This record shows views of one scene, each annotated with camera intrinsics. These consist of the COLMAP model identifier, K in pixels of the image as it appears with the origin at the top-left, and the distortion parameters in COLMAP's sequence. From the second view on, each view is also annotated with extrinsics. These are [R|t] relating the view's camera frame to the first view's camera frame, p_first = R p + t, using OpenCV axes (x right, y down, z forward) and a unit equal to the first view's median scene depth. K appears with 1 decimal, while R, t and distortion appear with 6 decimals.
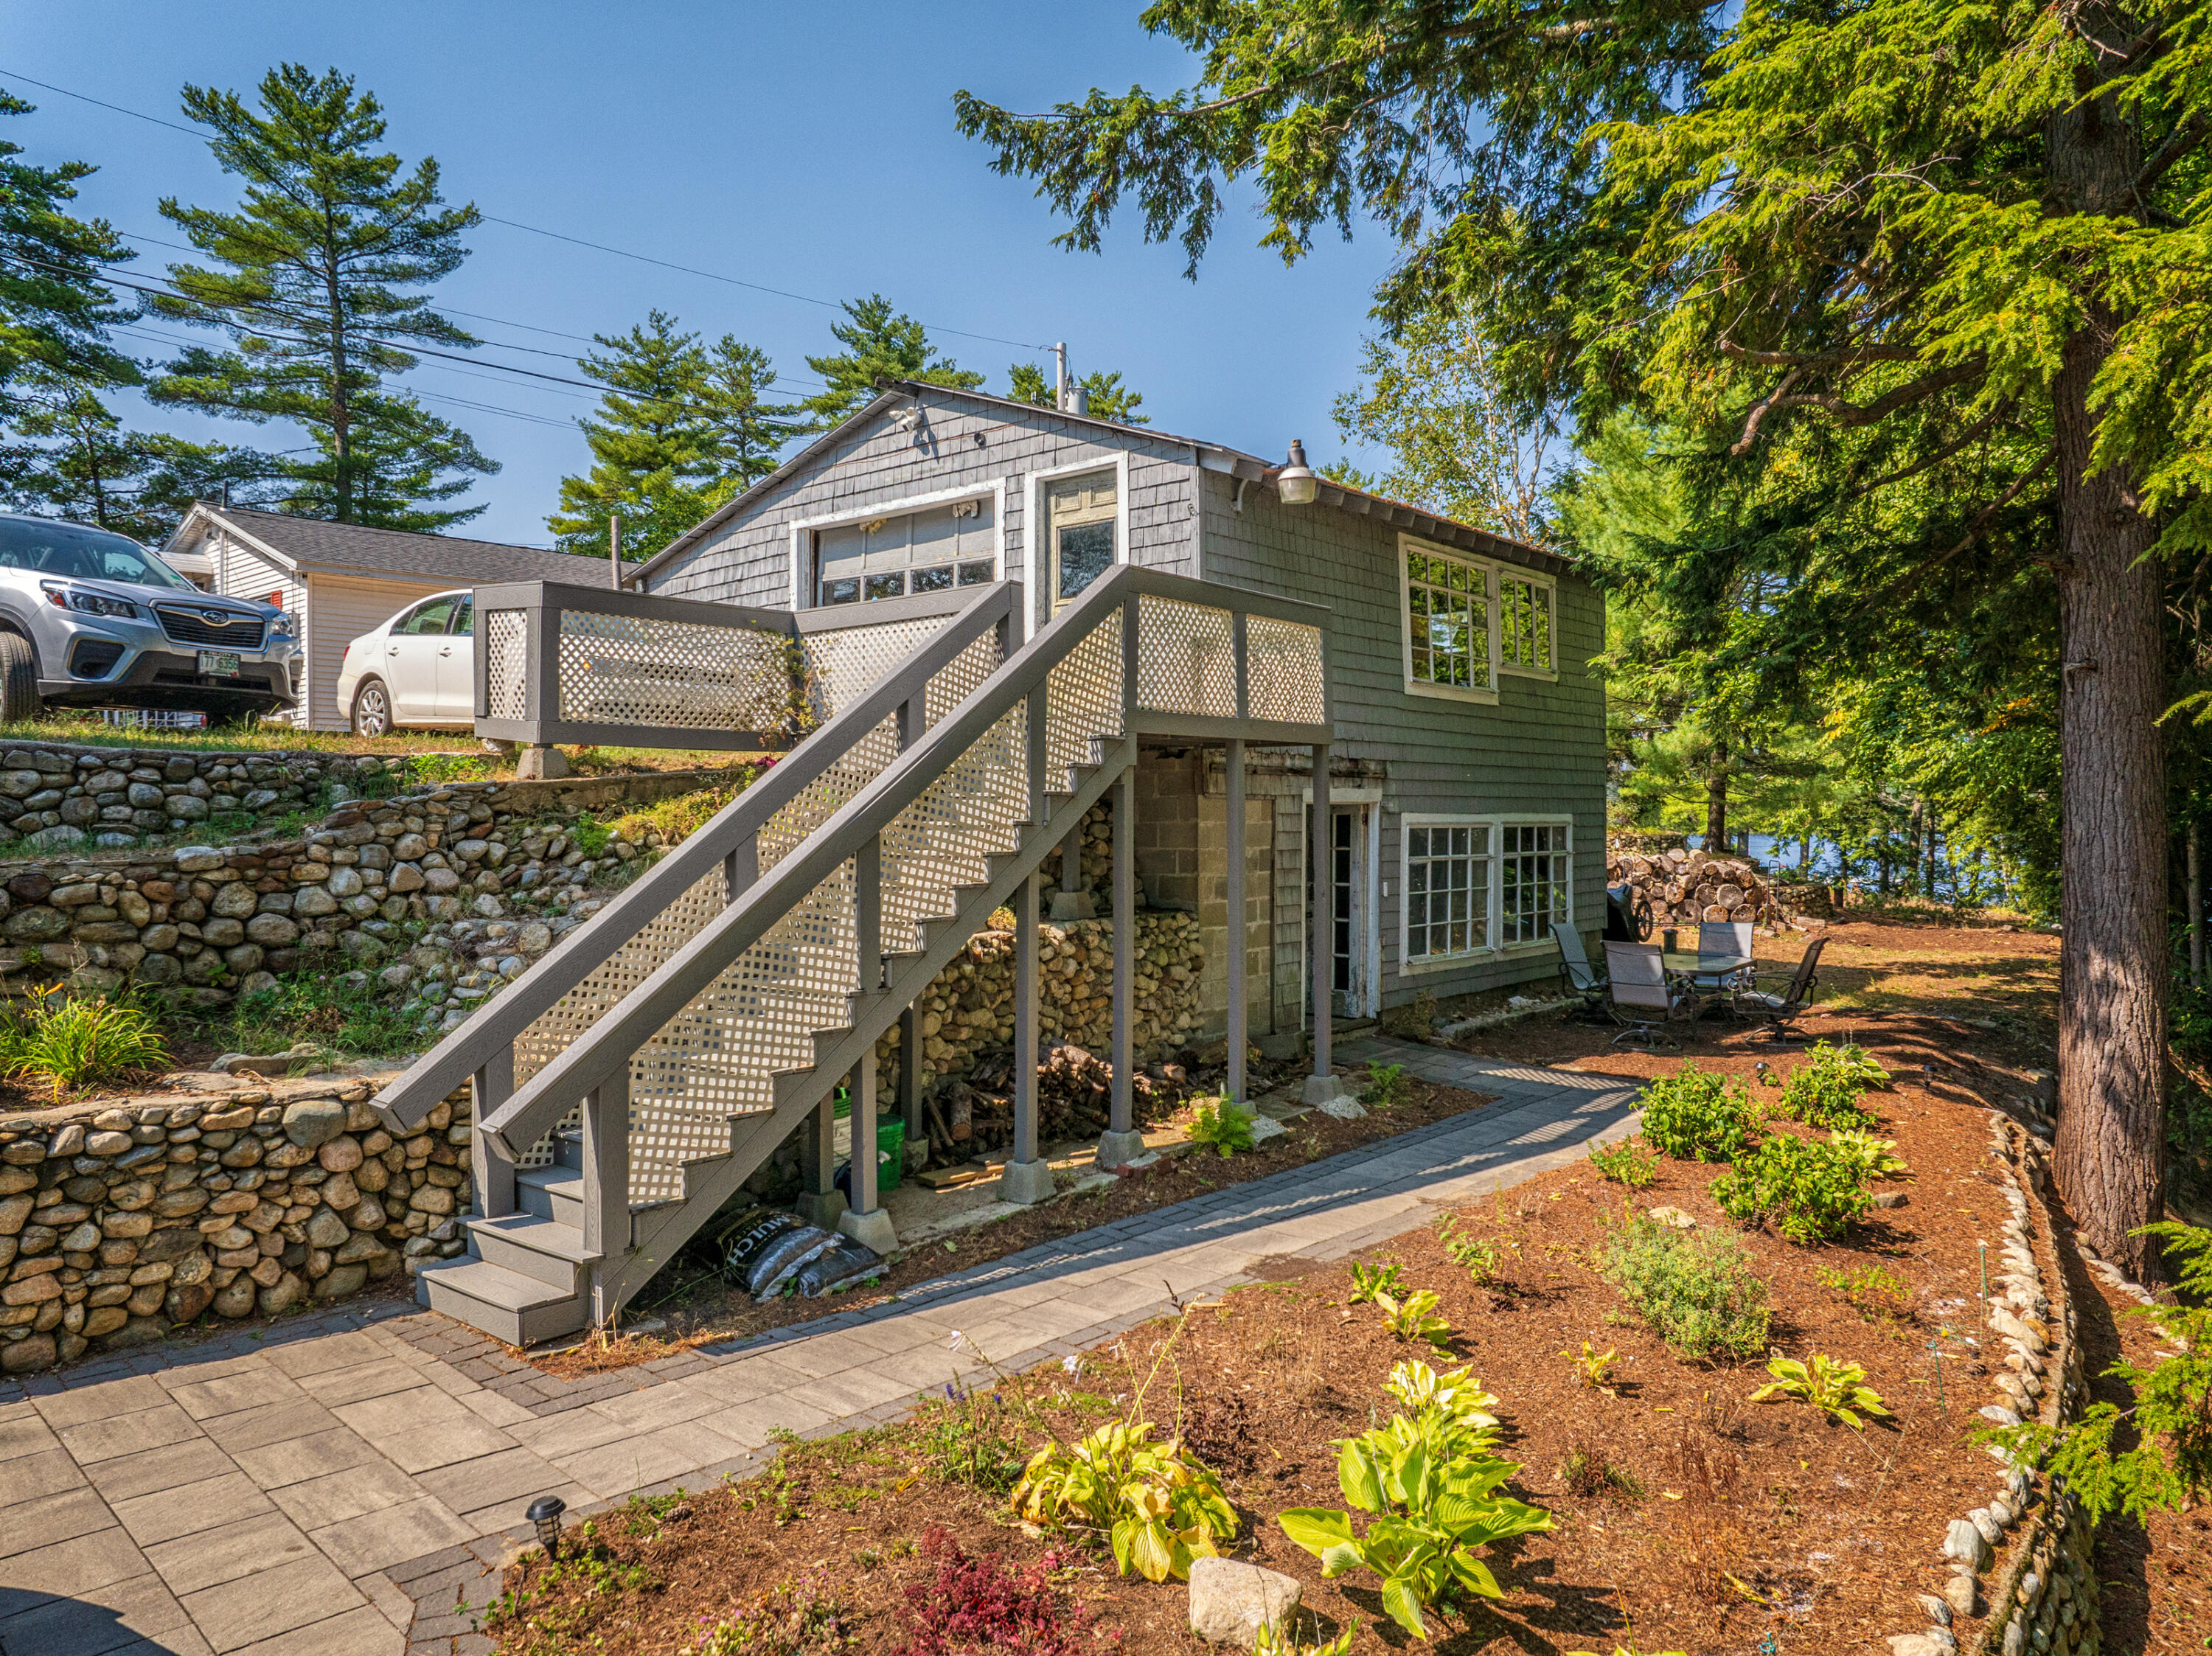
lens RADIAL K [[1570.4, 0, 1089.5], [0, 1570.4, 811.0], [0, 0, 1]] dist [-0.058209, 0.033296]
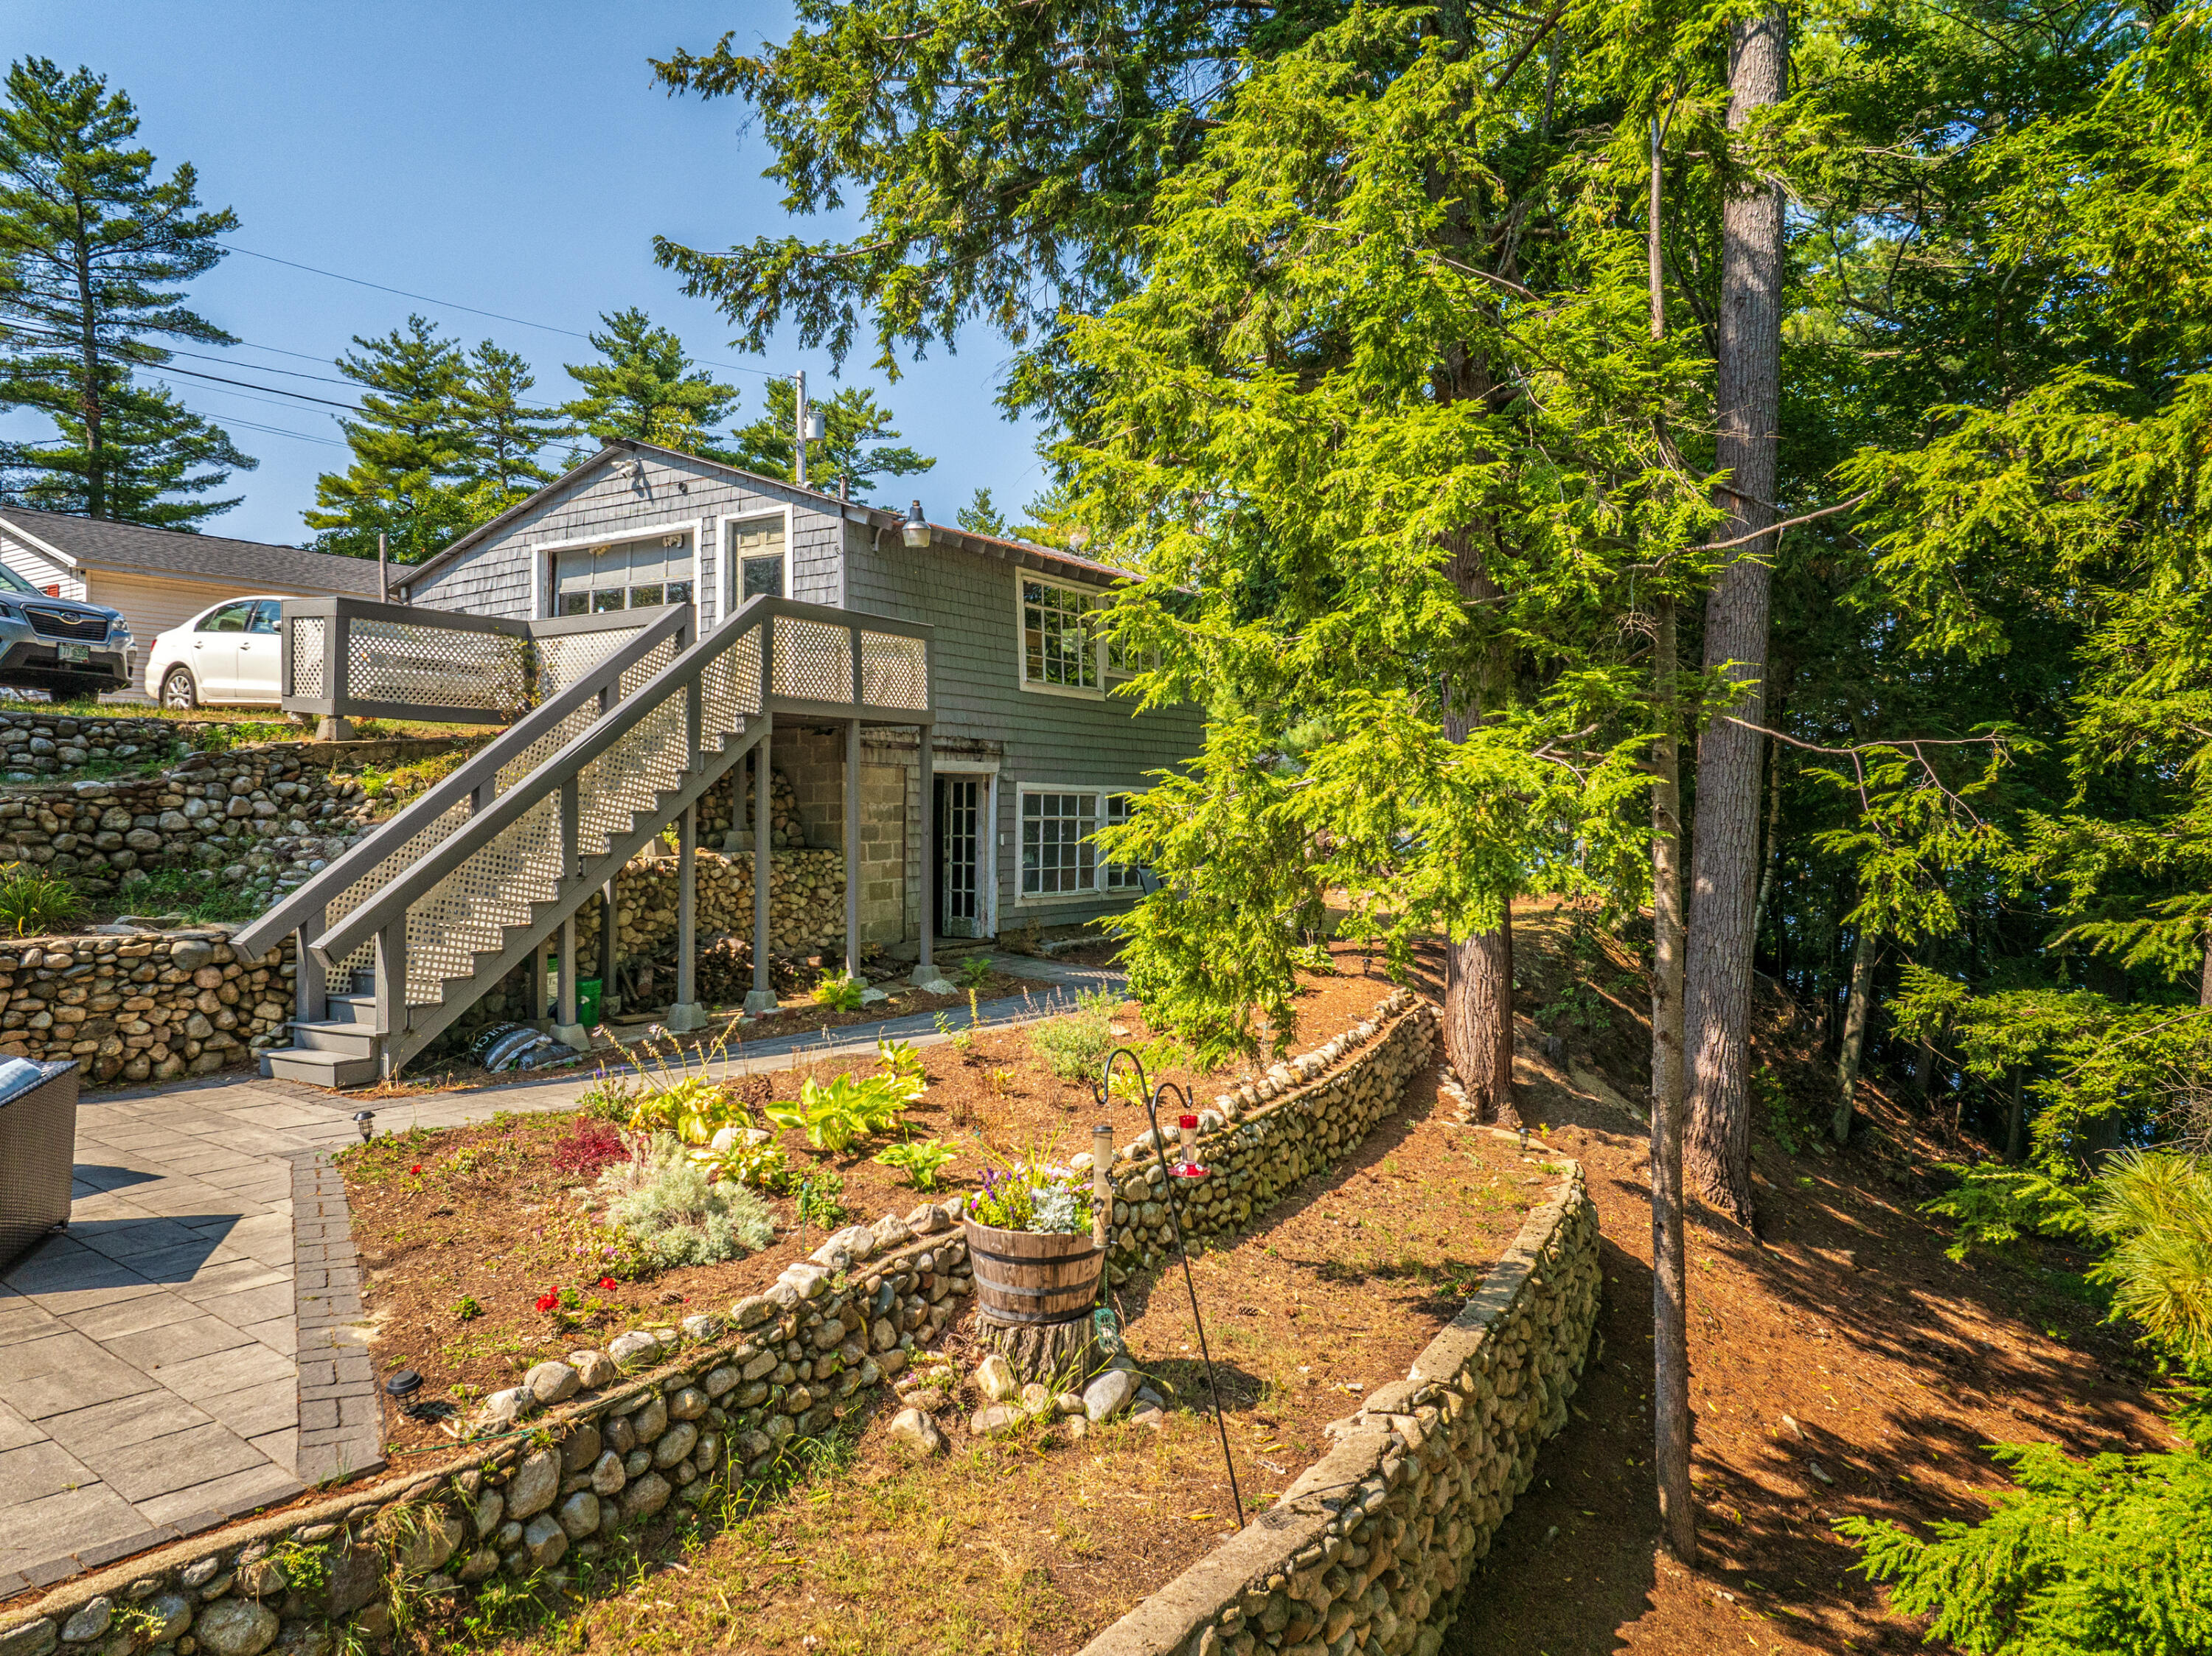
lens RADIAL K [[1570.4, 0, 1098.7], [0, 1570.4, 824.3], [0, 0, 1]] dist [-0.058209, 0.033296]
pose [[0.989304, 0.003089, 0.145833, 0.094732], [-0.004187, 0.999965, 0.007226, 0.033066], [-0.145806, -0.007759, 0.989283, -0.370505]]
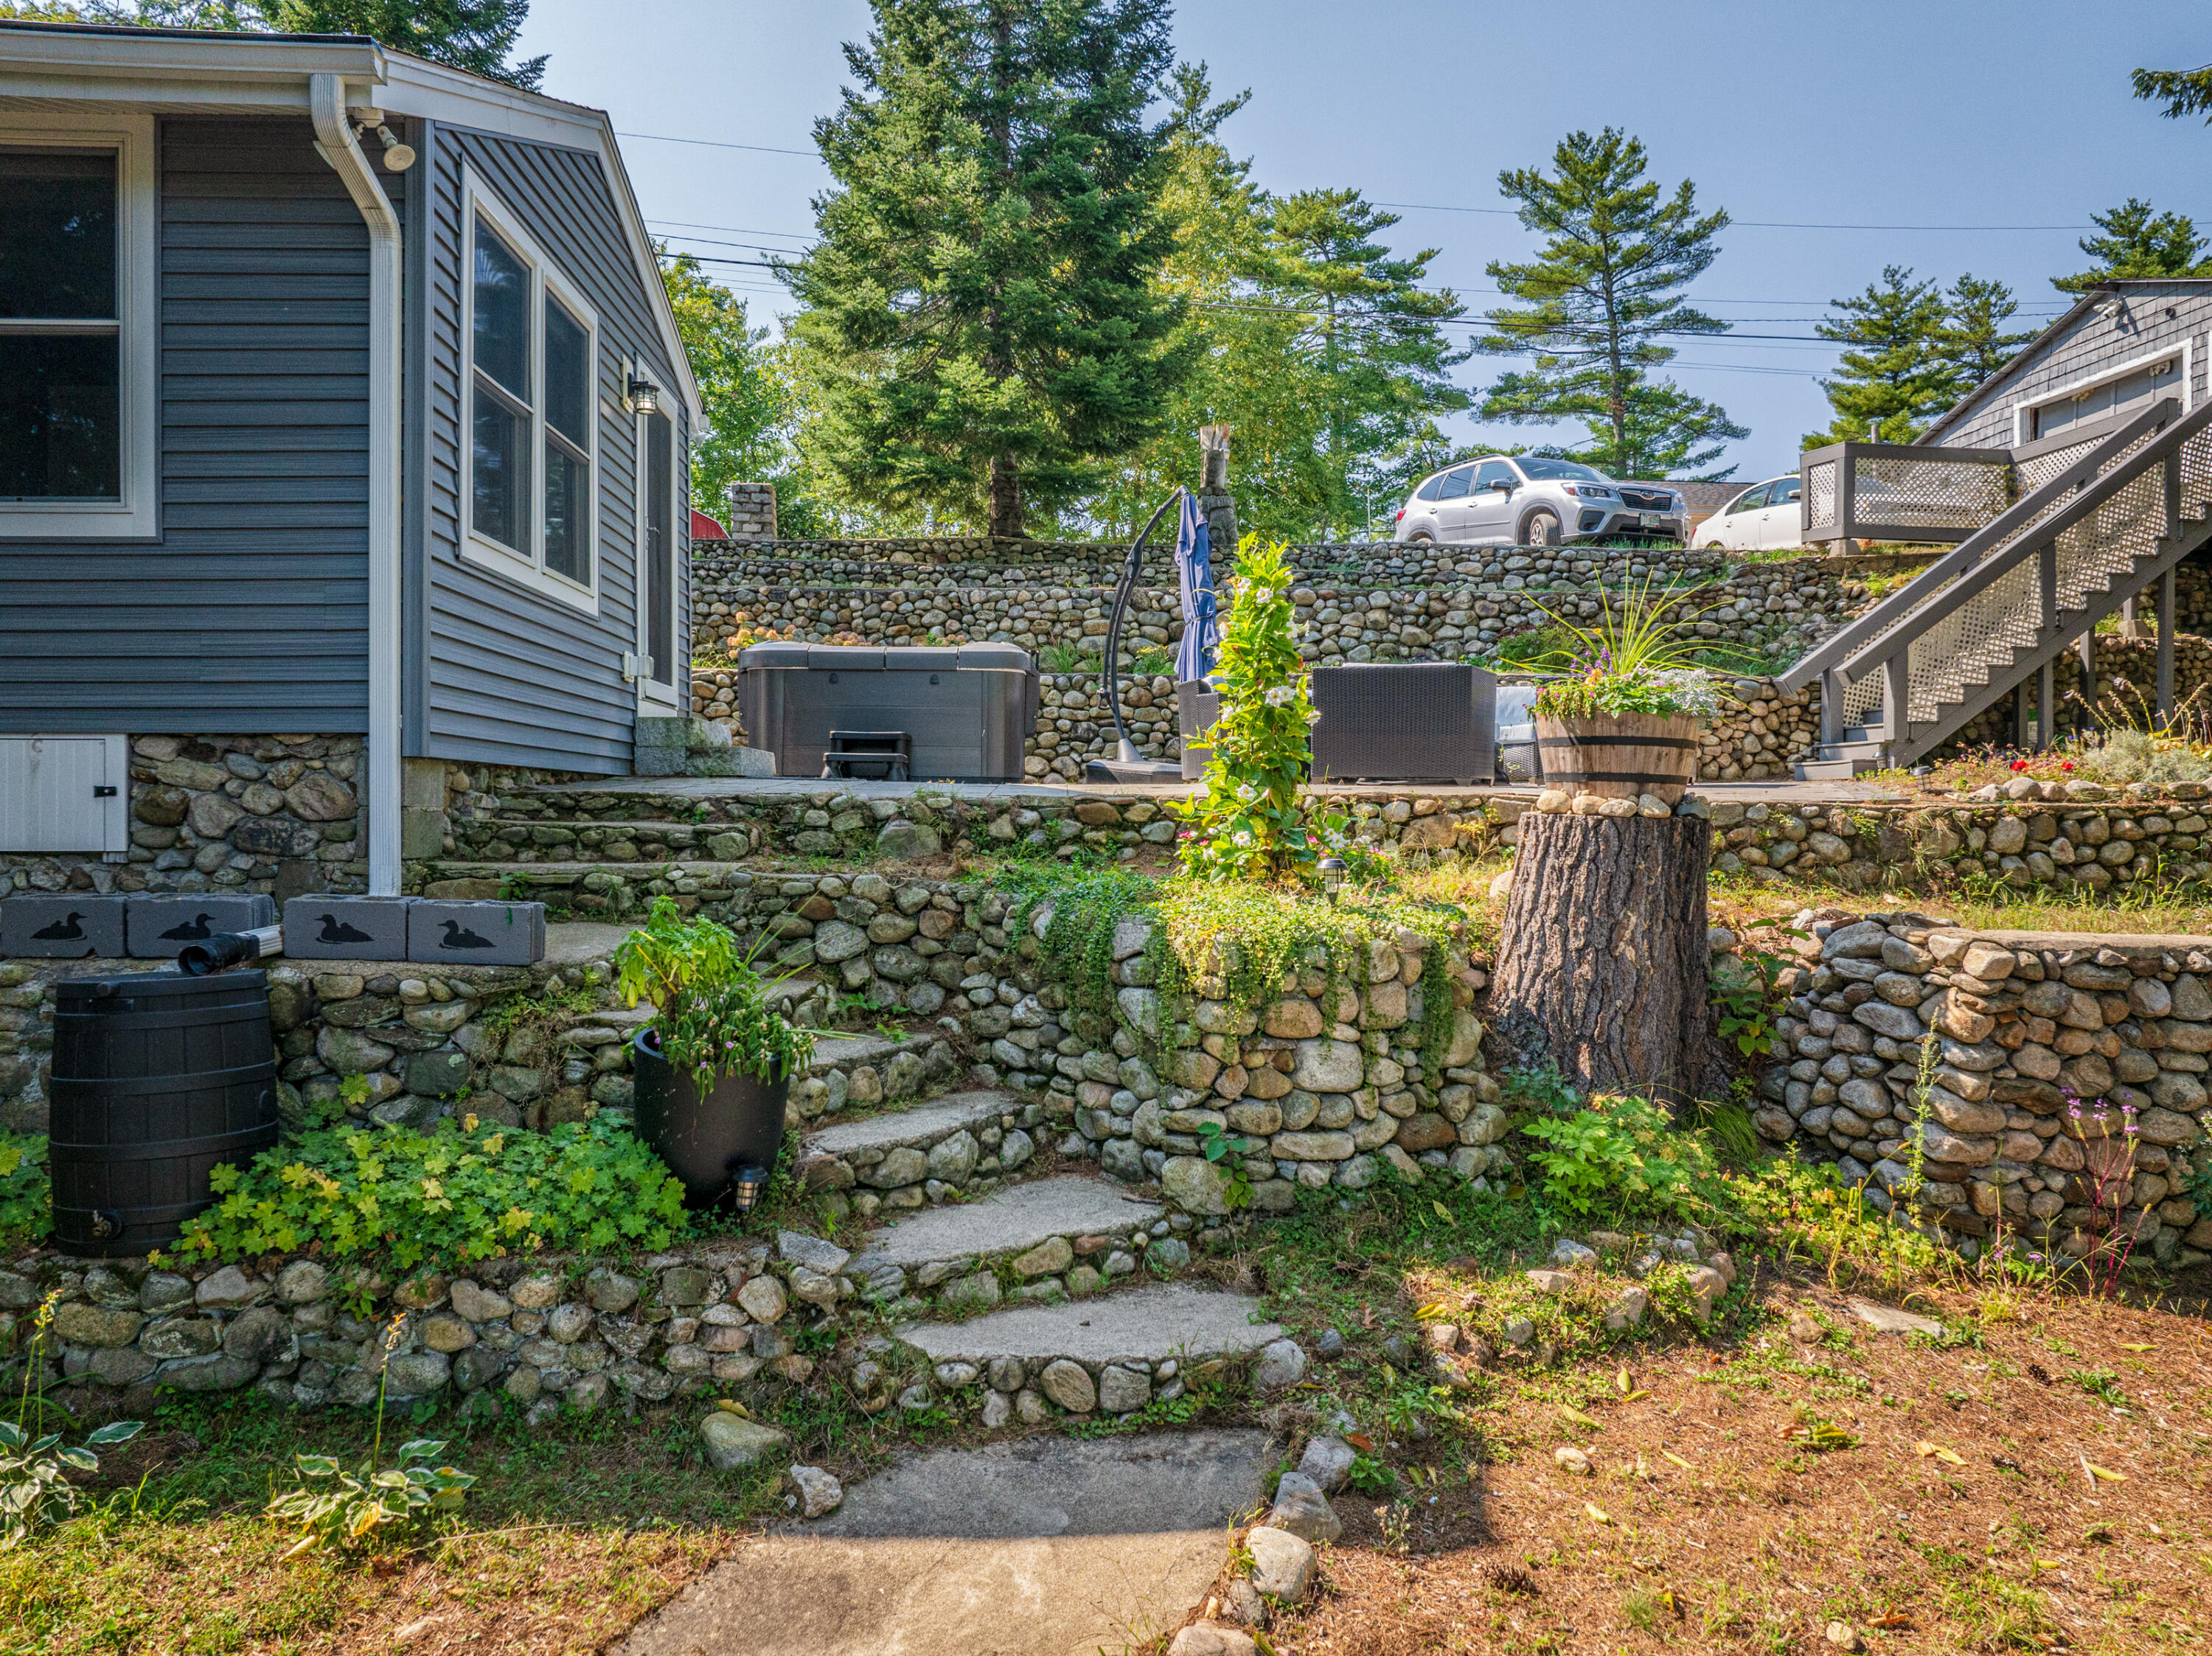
lens RADIAL K [[1570.4, 0, 1096.2], [0, 1570.4, 829.8], [0, 0, 1]] dist [-0.058209, 0.033296]
pose [[0.737559, 0.006847, -0.675248, 0.161864], [0.004540, 0.999876, 0.015098, 0.205301], [0.675267, -0.014201, 0.737436, -0.676633]]
